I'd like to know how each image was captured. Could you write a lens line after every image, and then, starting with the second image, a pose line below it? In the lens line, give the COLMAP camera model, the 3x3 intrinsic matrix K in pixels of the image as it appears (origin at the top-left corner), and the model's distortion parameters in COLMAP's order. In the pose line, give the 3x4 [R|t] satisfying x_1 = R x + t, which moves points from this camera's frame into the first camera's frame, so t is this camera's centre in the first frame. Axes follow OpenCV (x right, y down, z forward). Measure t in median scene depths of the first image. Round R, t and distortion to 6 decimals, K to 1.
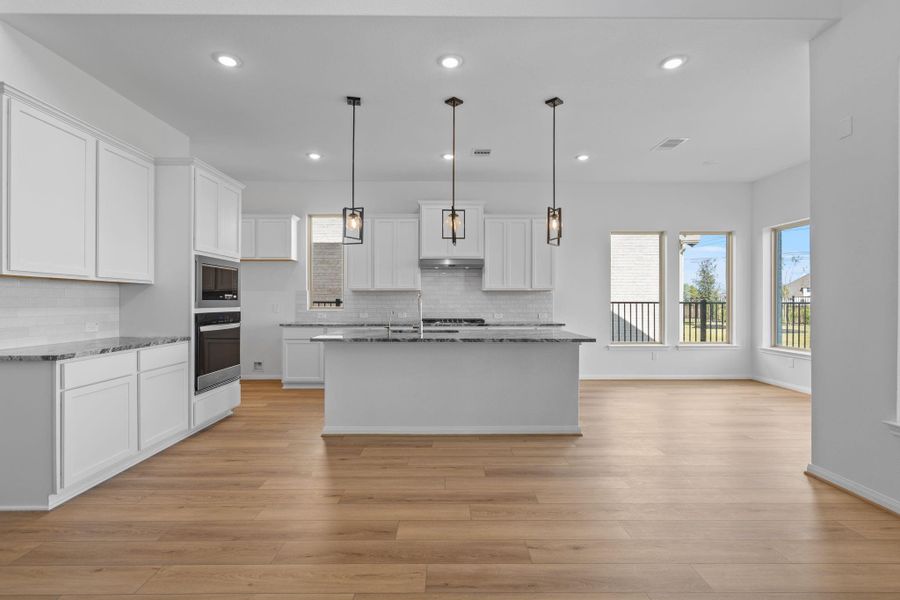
lens RADIAL K [[417.0, 0, 450.0], [0, 417.0, 300.0], [0, 0, 1]] dist [-0.000140, 0.000634]
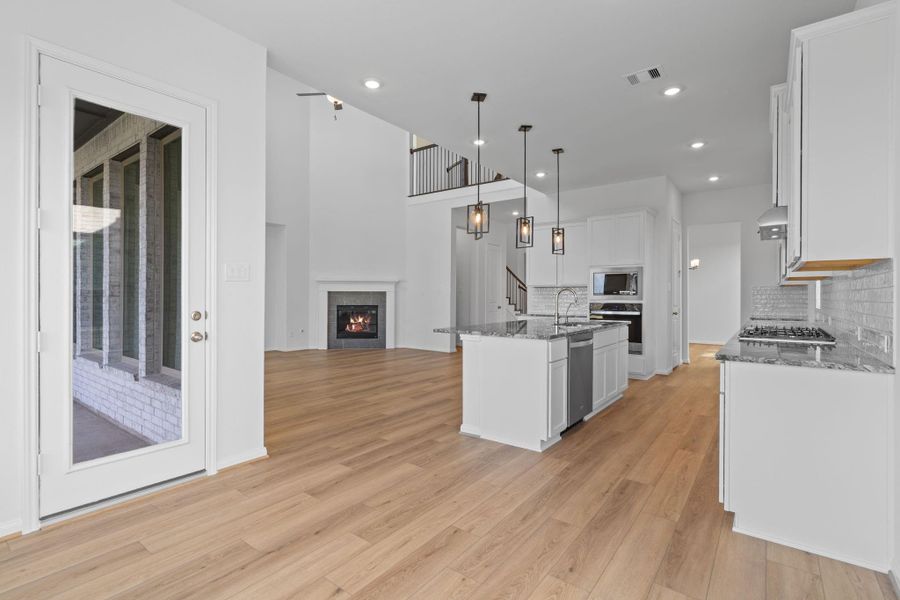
lens RADIAL K [[419.0, 0, 440.5], [0, 419.0, 295.9], [0, 0, 1]] dist [0.001702, -0.000622]
pose [[-0.618925, 0.001739, -0.785448, 1.126232], [0.002878, 0.999996, -0.000054, 0.002231], [0.785445, -0.002294, -0.618927, 1.587064]]
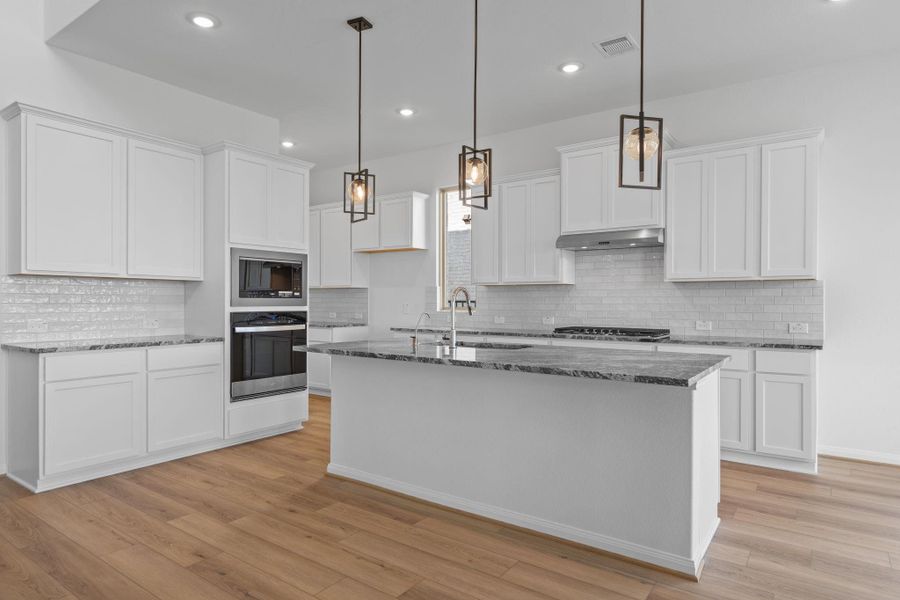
lens RADIAL K [[536.5, 0, 450.0], [0, 536.5, 300.0], [0, 0, 1]] dist [0.007985, 0.000463]
pose [[0.801778, 0.000569, -0.597622, 0.471816], [-0.000771, 1.000000, -0.000082, 0.005387], [0.597622, 0.000527, 0.801778, 0.348676]]
